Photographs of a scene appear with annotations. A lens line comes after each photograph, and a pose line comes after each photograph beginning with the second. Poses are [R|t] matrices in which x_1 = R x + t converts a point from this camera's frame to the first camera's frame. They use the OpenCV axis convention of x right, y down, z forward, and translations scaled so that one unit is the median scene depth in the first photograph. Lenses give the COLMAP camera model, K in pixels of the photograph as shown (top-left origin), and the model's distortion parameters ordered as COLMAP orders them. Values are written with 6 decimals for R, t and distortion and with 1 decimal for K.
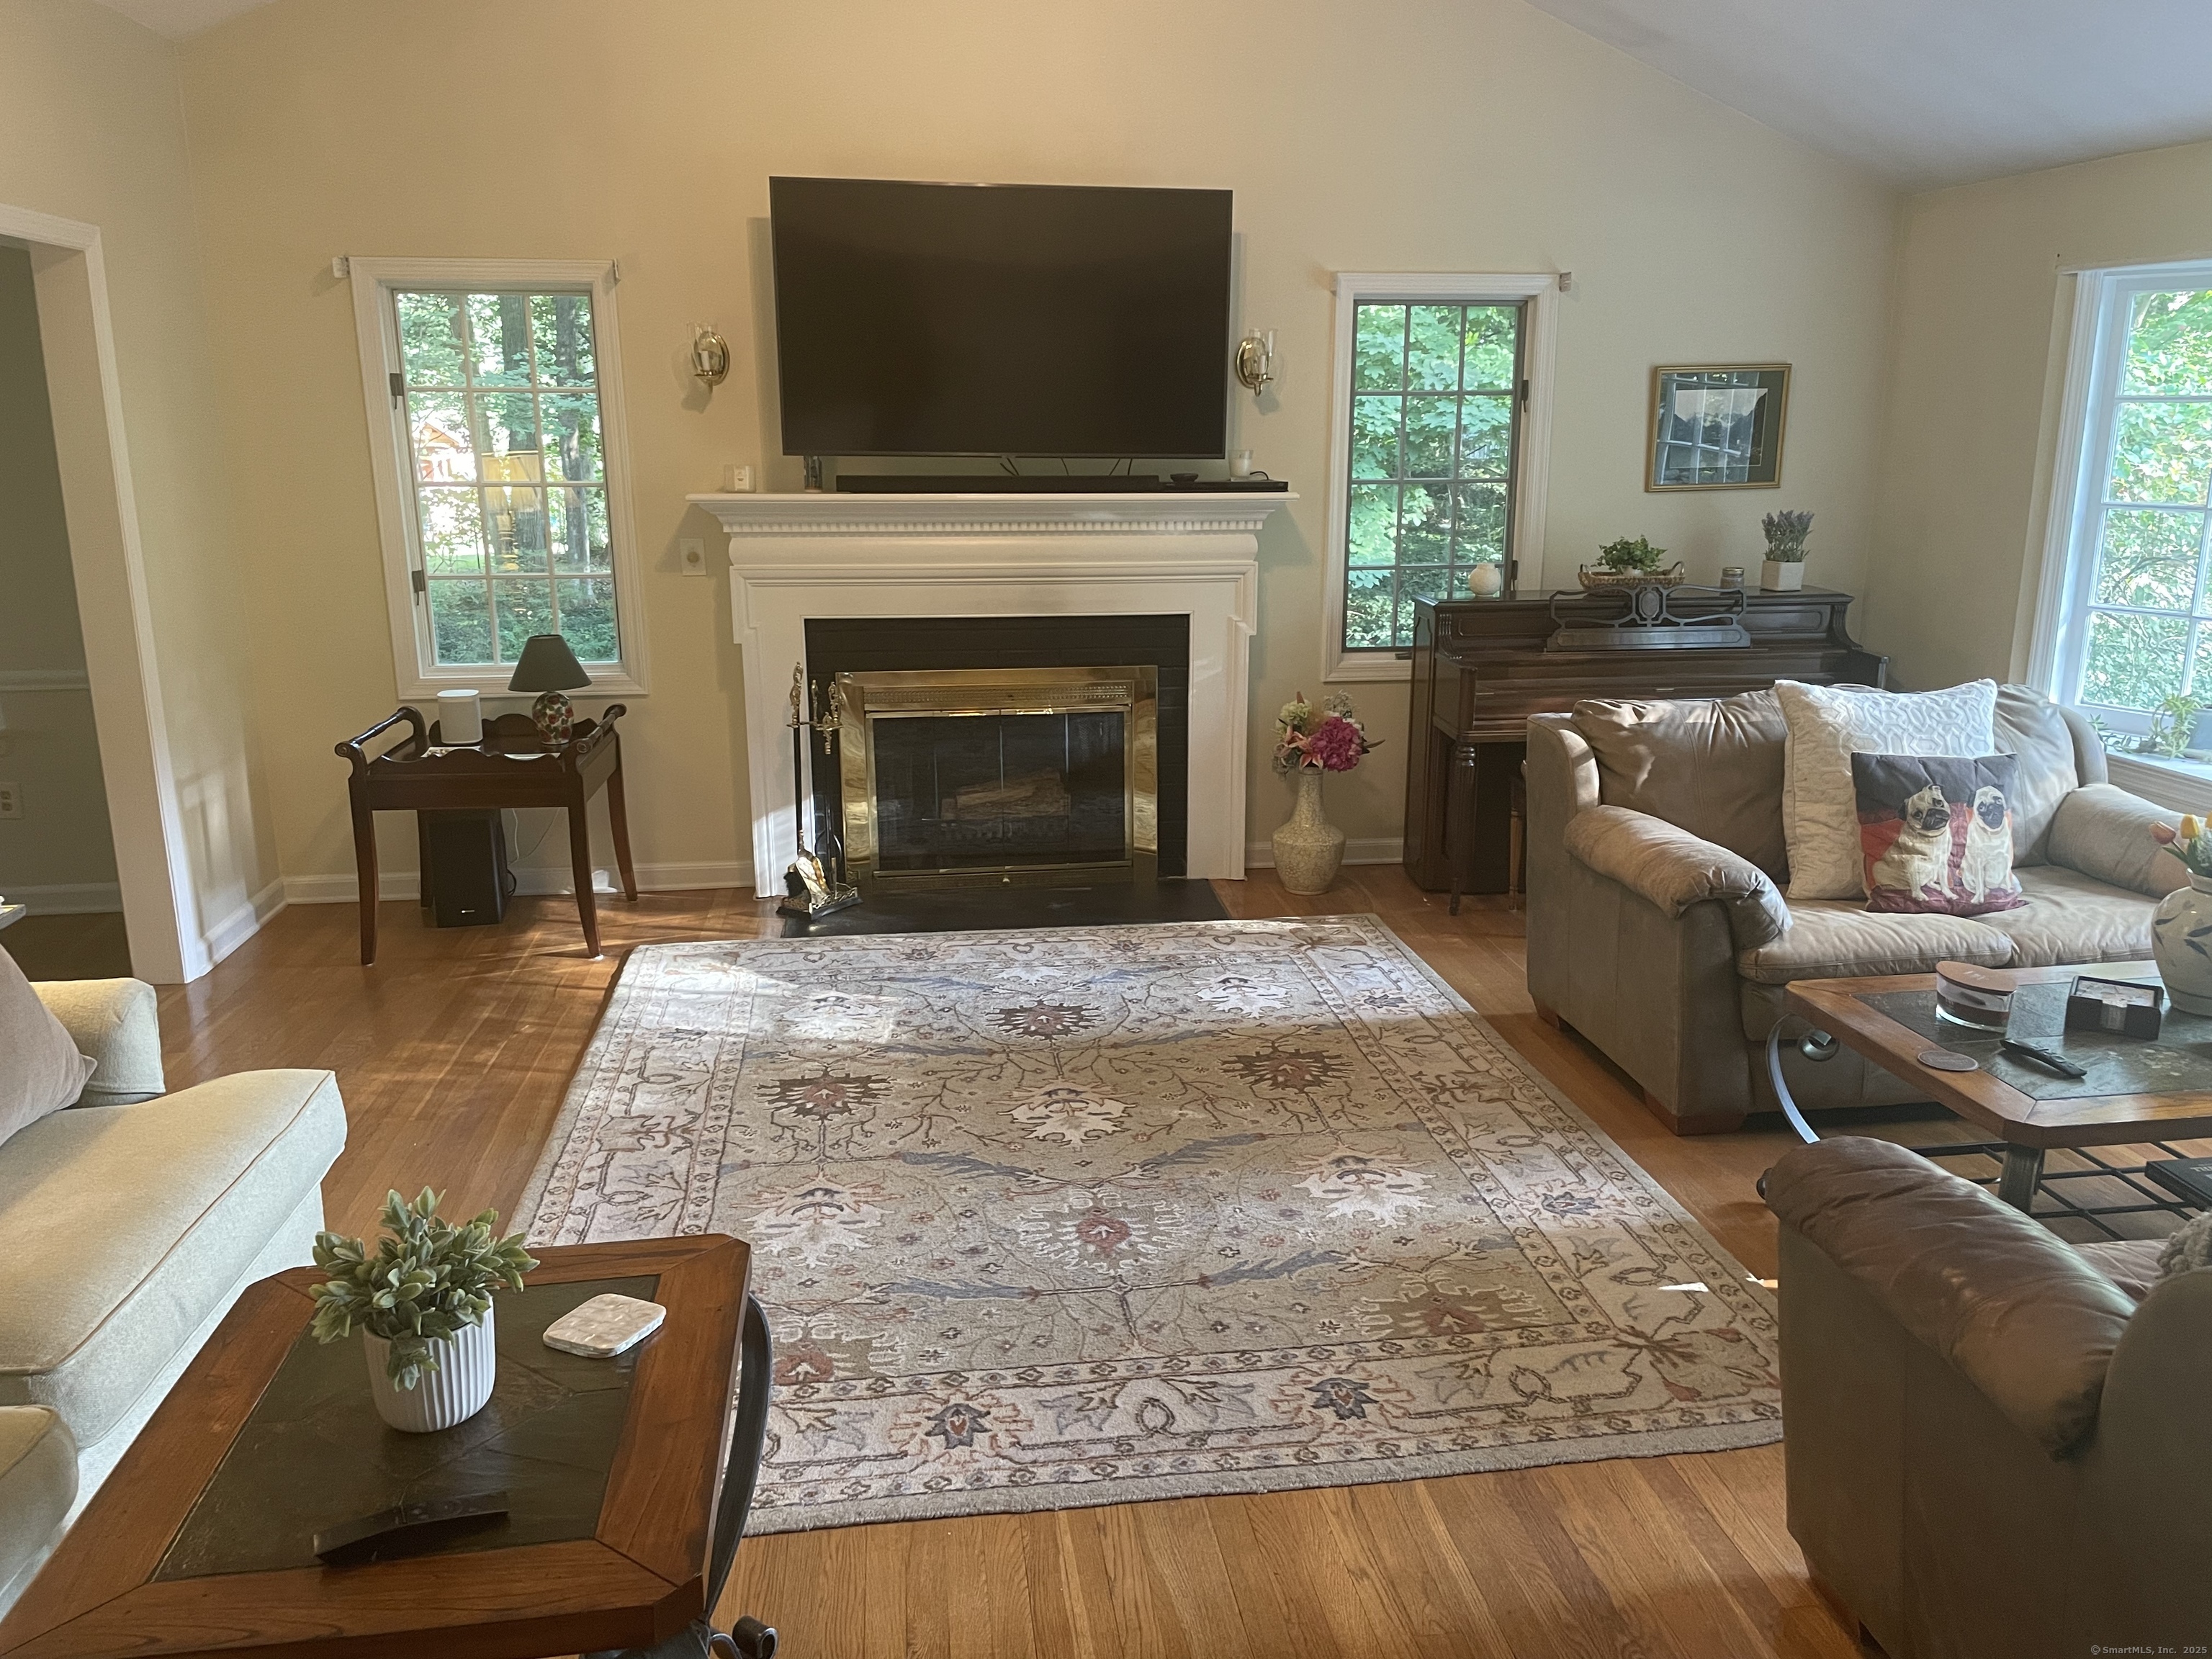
lens RADIAL K [[1677.3, 0, 1109.8], [0, 1677.3, 827.6], [0, 0, 1]] dist [0.008107, -0.000275]
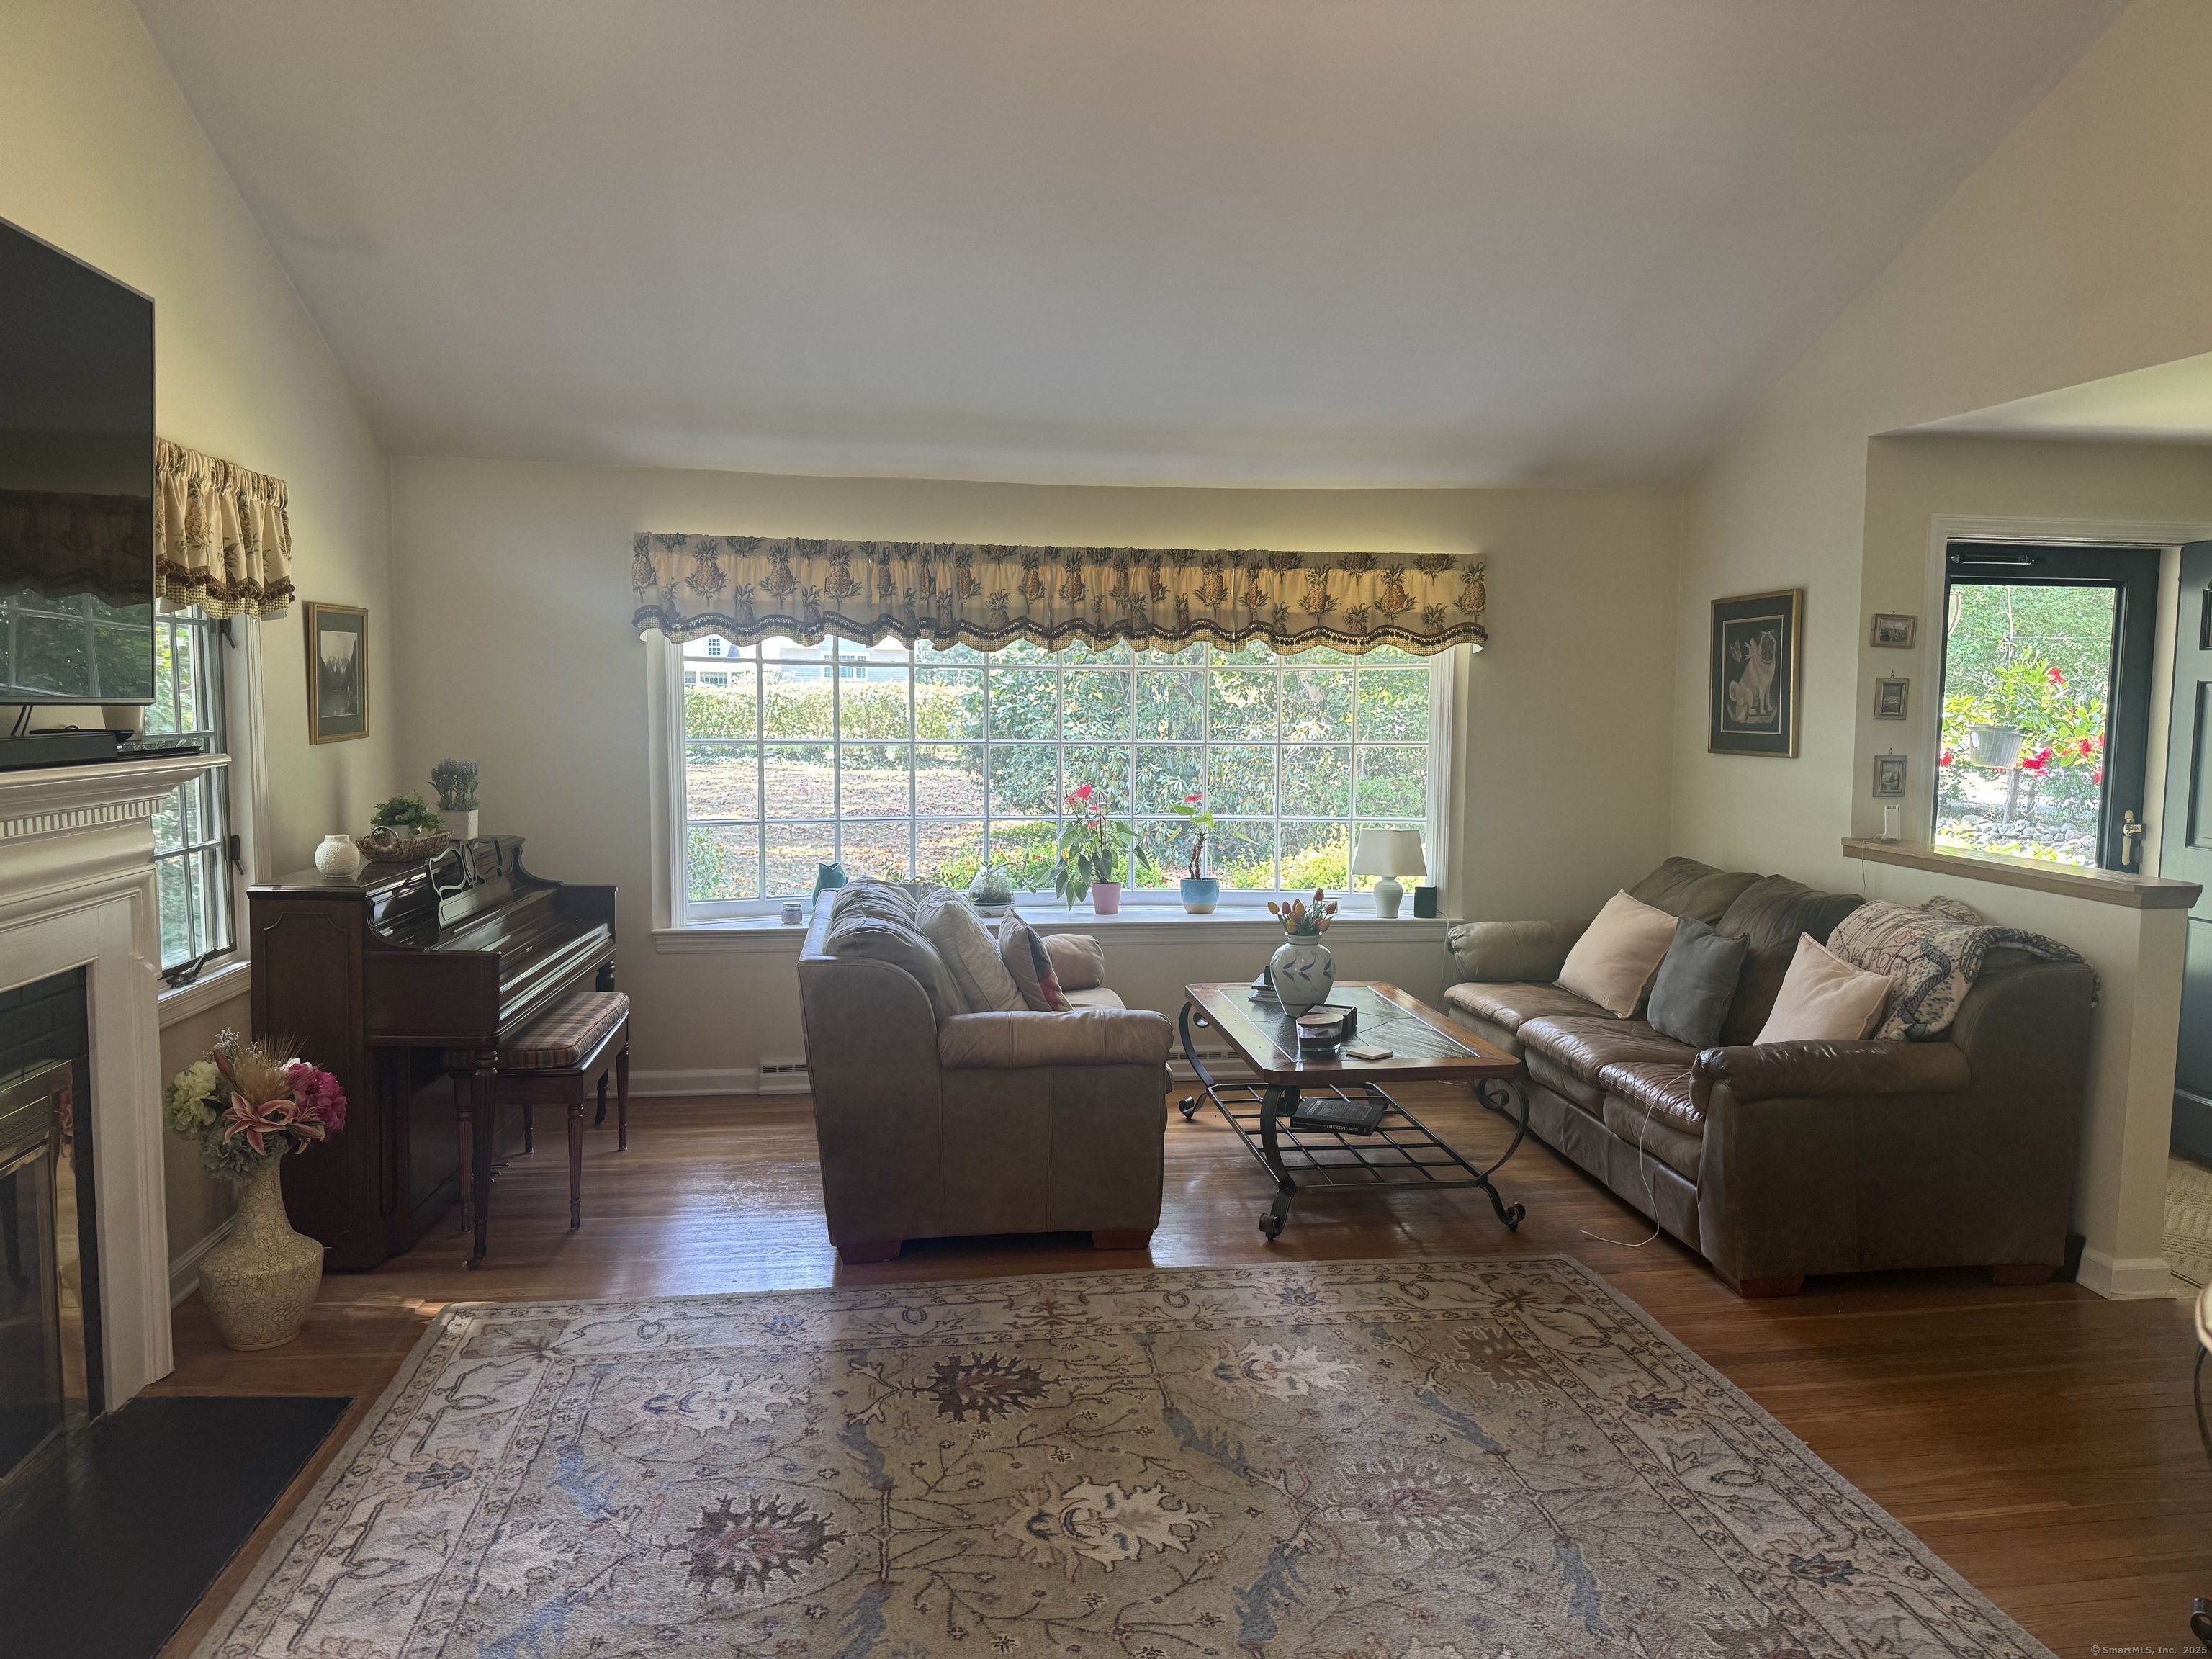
lens RADIAL K [[1545.3, 0, 1106.0], [0, 1545.3, 818.5], [0, 0, 1]] dist [0.013378, -0.030444]
pose [[0.010820, -0.096532, 0.995271, -0.730442], [0.225854, 0.969844, 0.091611, -0.224387], [-0.974101, 0.223794, 0.032296, 0.902888]]
